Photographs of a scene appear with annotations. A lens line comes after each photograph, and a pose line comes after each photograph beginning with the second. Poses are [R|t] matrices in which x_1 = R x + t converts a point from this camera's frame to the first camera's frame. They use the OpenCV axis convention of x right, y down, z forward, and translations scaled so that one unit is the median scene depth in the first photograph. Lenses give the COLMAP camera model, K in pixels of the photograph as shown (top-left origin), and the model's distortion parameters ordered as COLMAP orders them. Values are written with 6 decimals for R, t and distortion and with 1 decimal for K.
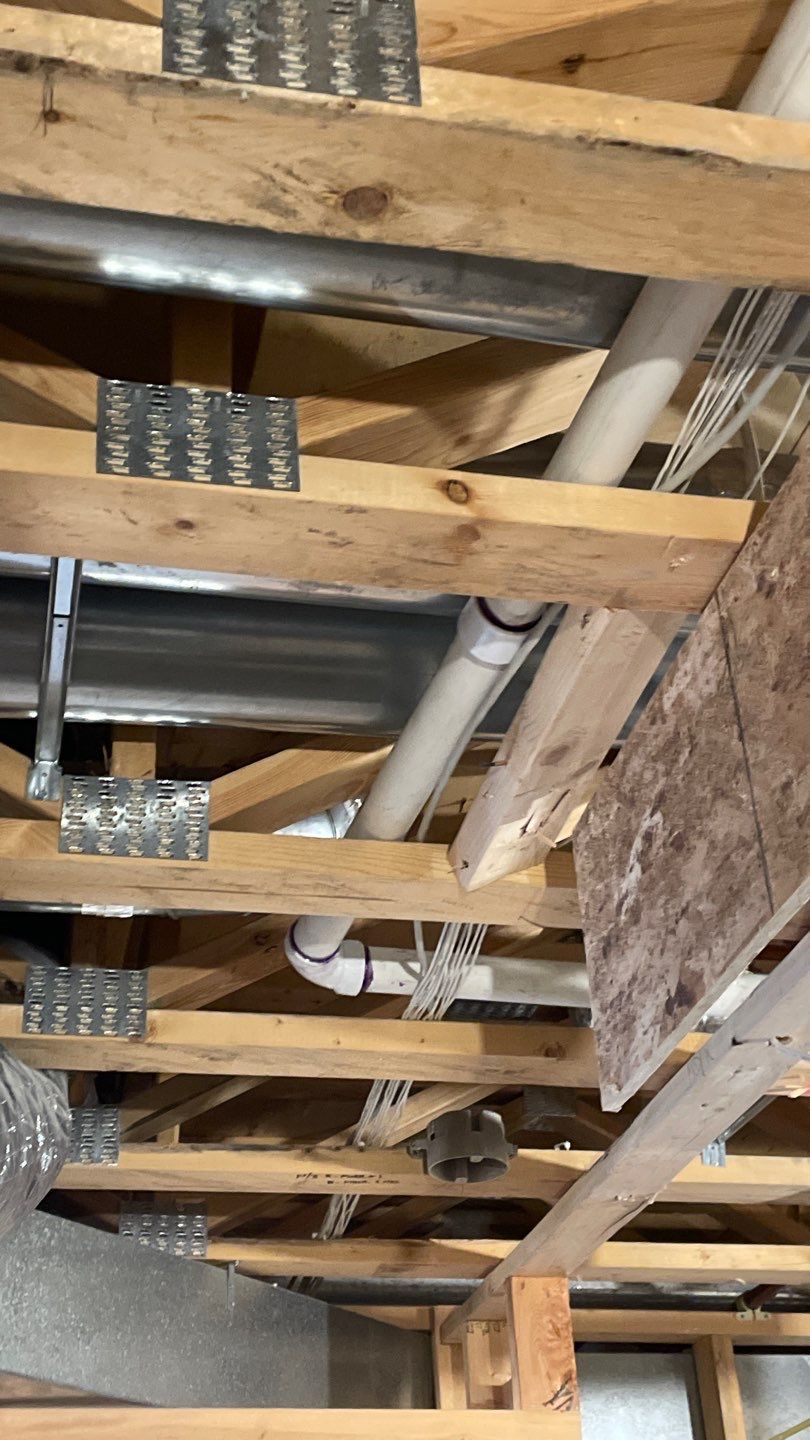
lens RADIAL K [[1757.5, 0, 405.0], [0, 1757.5, 720.0], [0, 0, 1]] dist [0.171257, -0.442453]
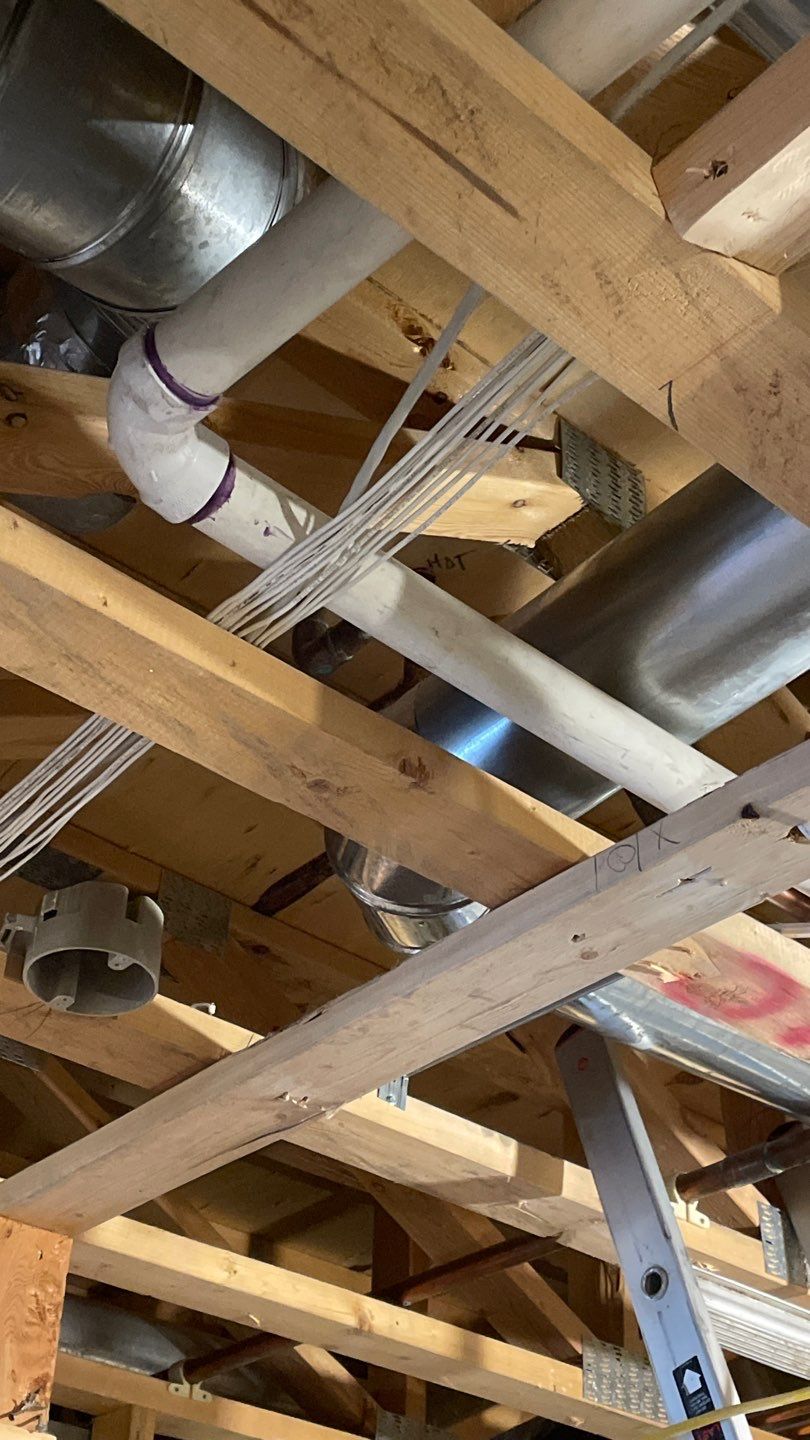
lens RADIAL K [[1757.5, 0, 405.0], [0, 1757.5, 720.0], [0, 0, 1]] dist [0.171257, -0.442453]
pose [[0.866592, 0.348276, 0.357382, -0.110989], [-0.308731, 0.936843, -0.164351, 0.221570], [-0.392050, 0.032090, 0.919384, 0.375163]]
